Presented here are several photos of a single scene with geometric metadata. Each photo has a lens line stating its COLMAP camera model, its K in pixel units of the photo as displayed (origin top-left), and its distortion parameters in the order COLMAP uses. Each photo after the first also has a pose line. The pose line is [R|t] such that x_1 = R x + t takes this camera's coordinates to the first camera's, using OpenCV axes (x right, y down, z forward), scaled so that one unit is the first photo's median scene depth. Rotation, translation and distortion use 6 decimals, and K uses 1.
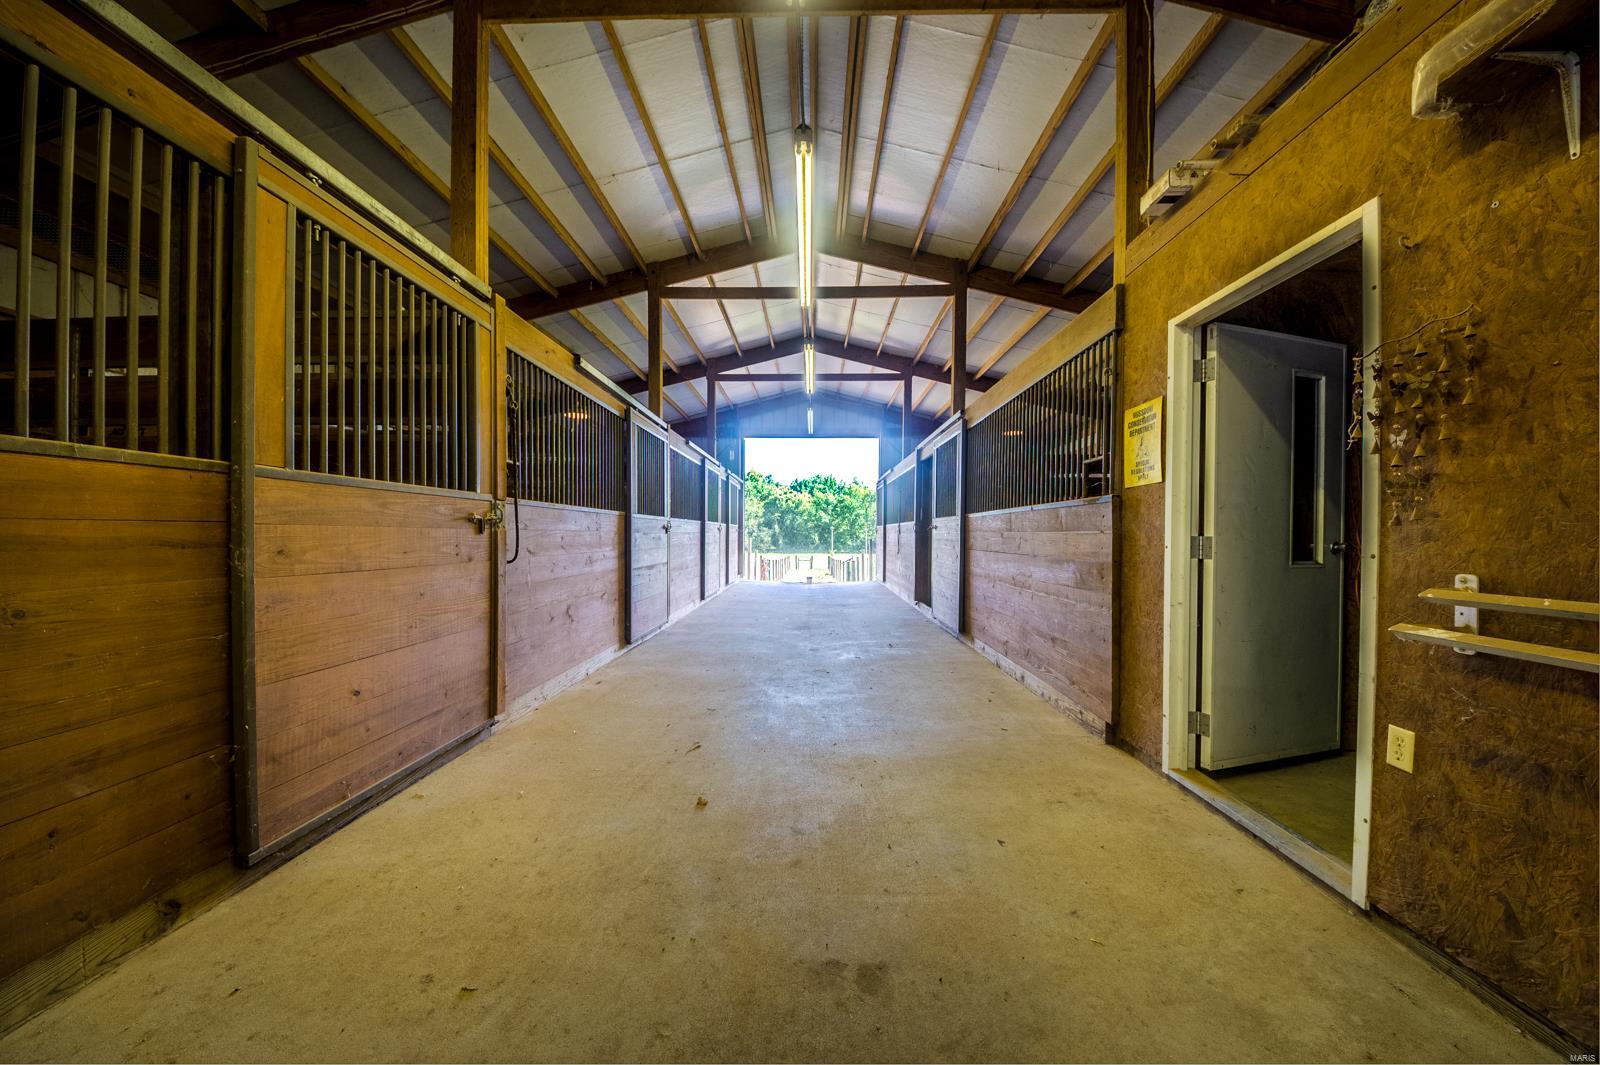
lens RADIAL K [[560.3, 0, 804.2], [0, 560.3, 539.5], [0, 0, 1]] dist [-0.005323, -0.005931]
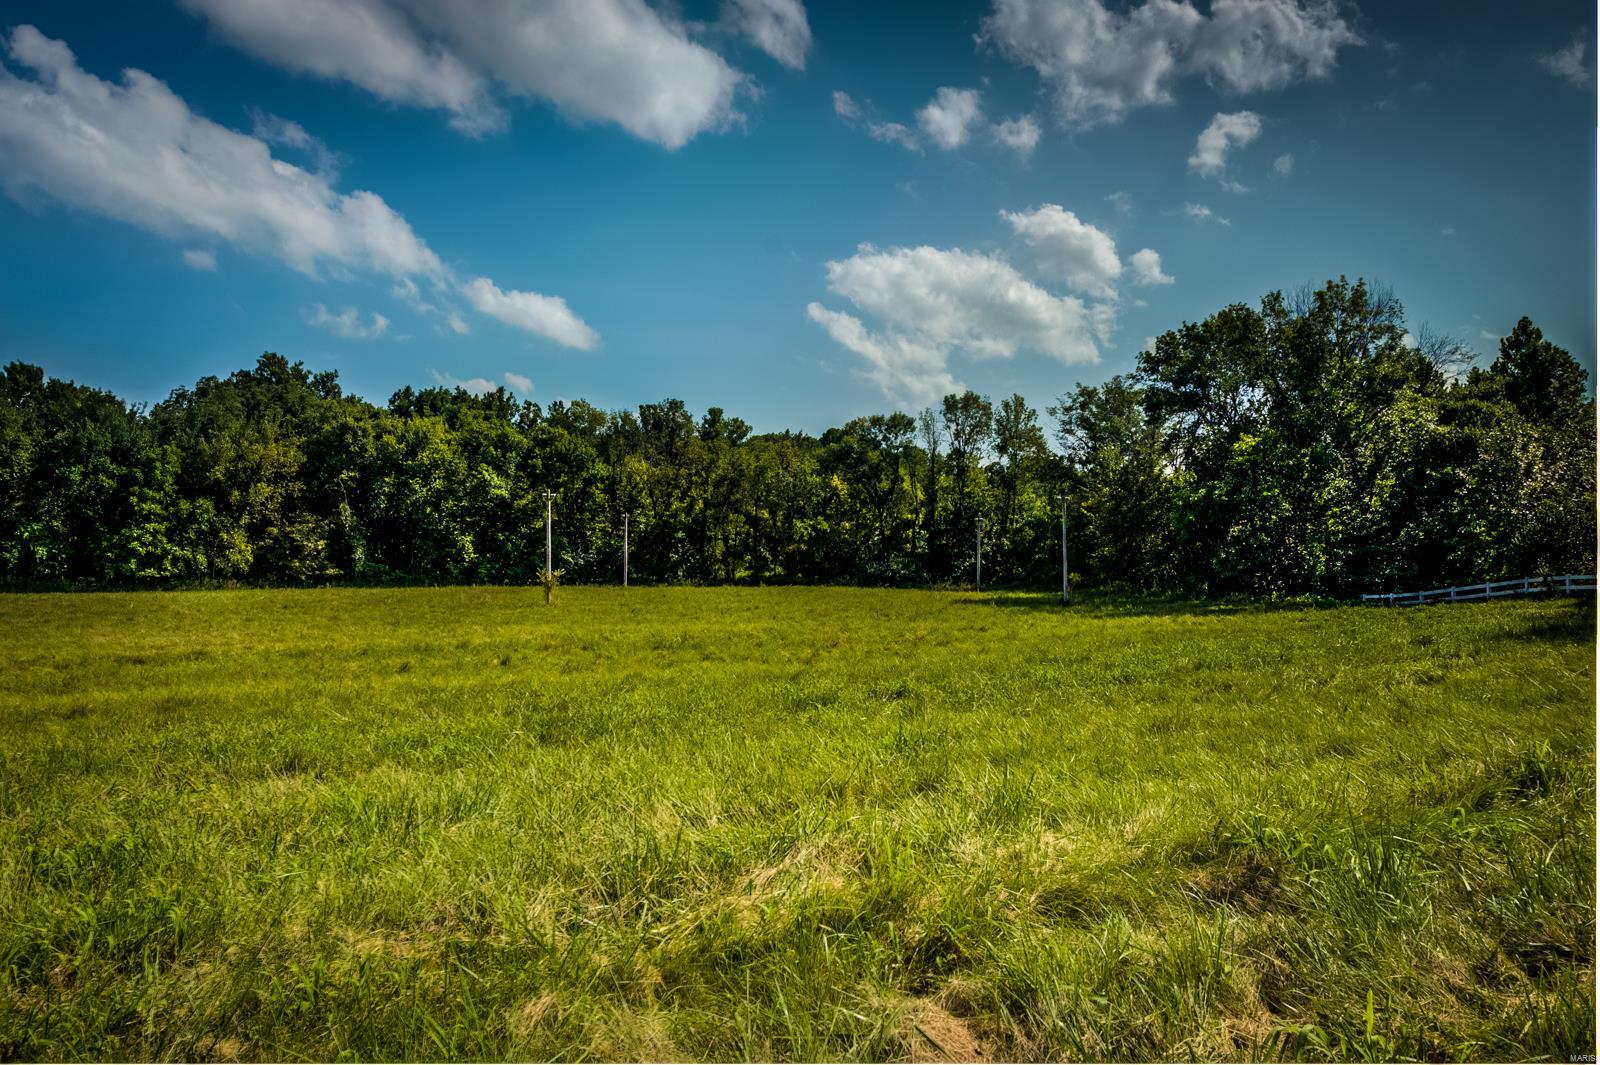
lens RADIAL K [[985.0, 0, 804.5], [0, 985.0, 538.2], [0, 0, 1]] dist [0.019001, 0.000334]
pose [[0.927499, 0.007523, 0.373750, -0.016188], [0.001061, 0.999741, -0.022755, 0.008909], [-0.373825, 0.021502, 0.927250, 0.352347]]
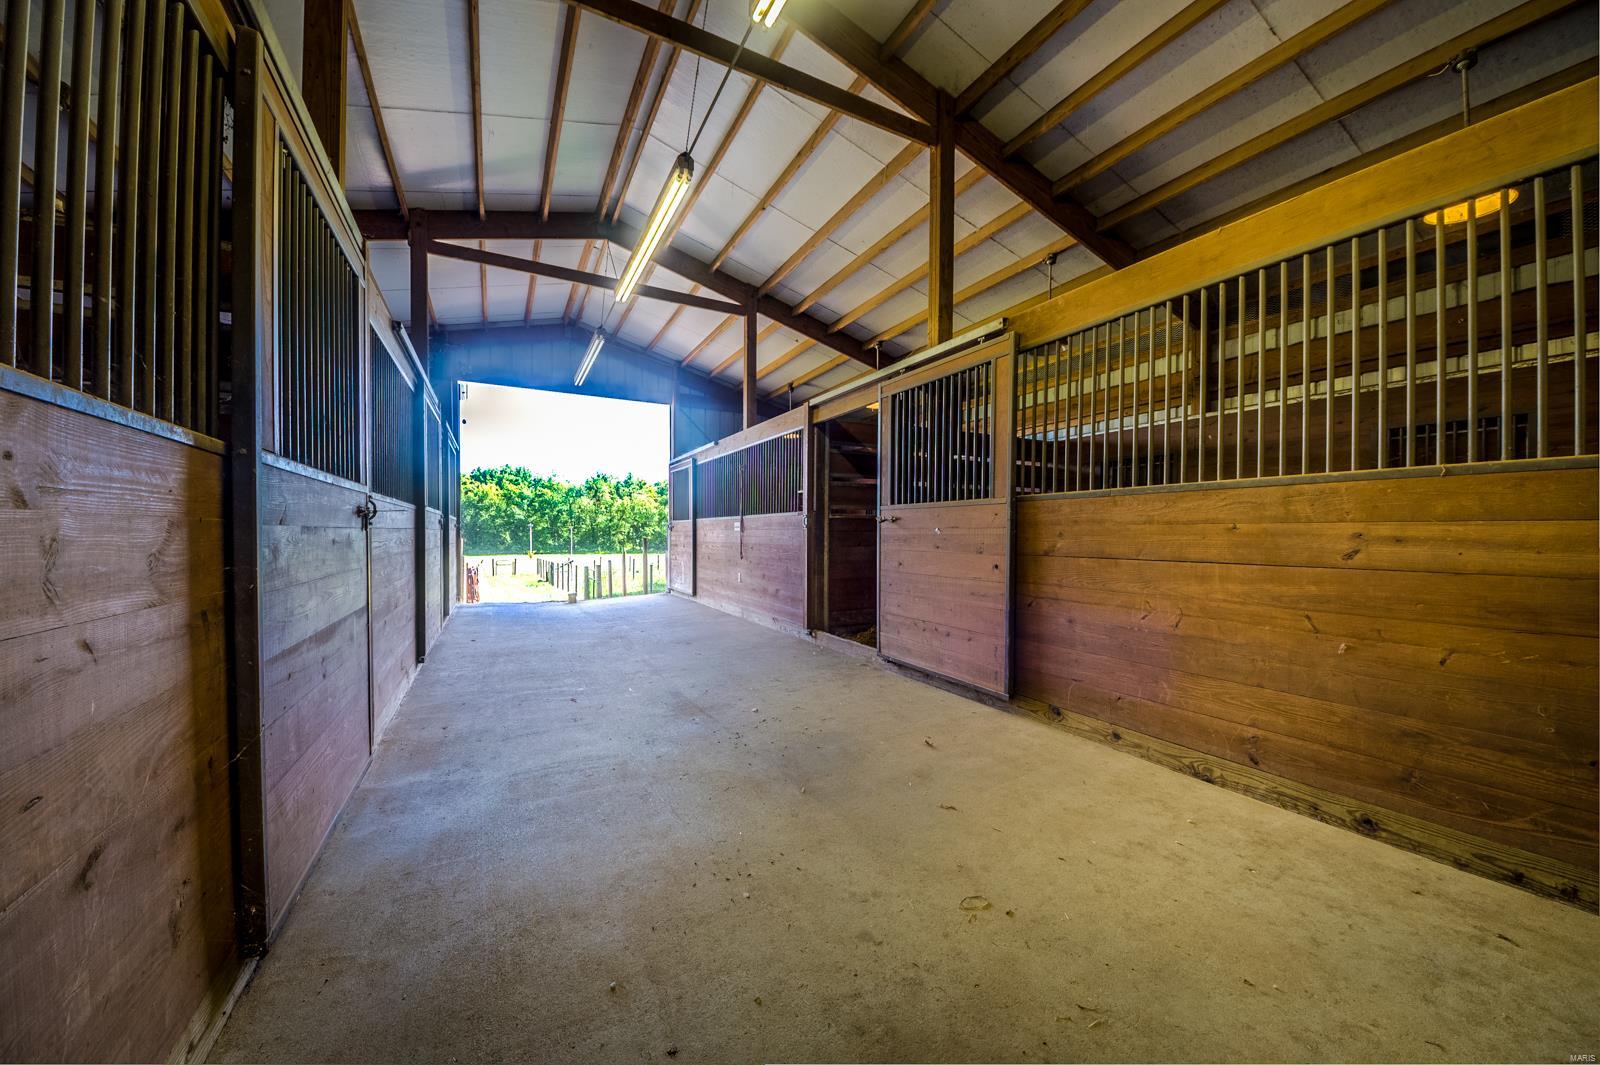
lens RADIAL K [[560.3, 0, 807.9], [0, 560.3, 539.6], [0, 0, 1]] dist [-0.005323, -0.005931]
pose [[0.865431, -0.011721, 0.500892, -0.009964], [0.009711, 0.999931, 0.006621, -0.000211], [-0.500935, -0.000866, 0.865485, 0.029959]]
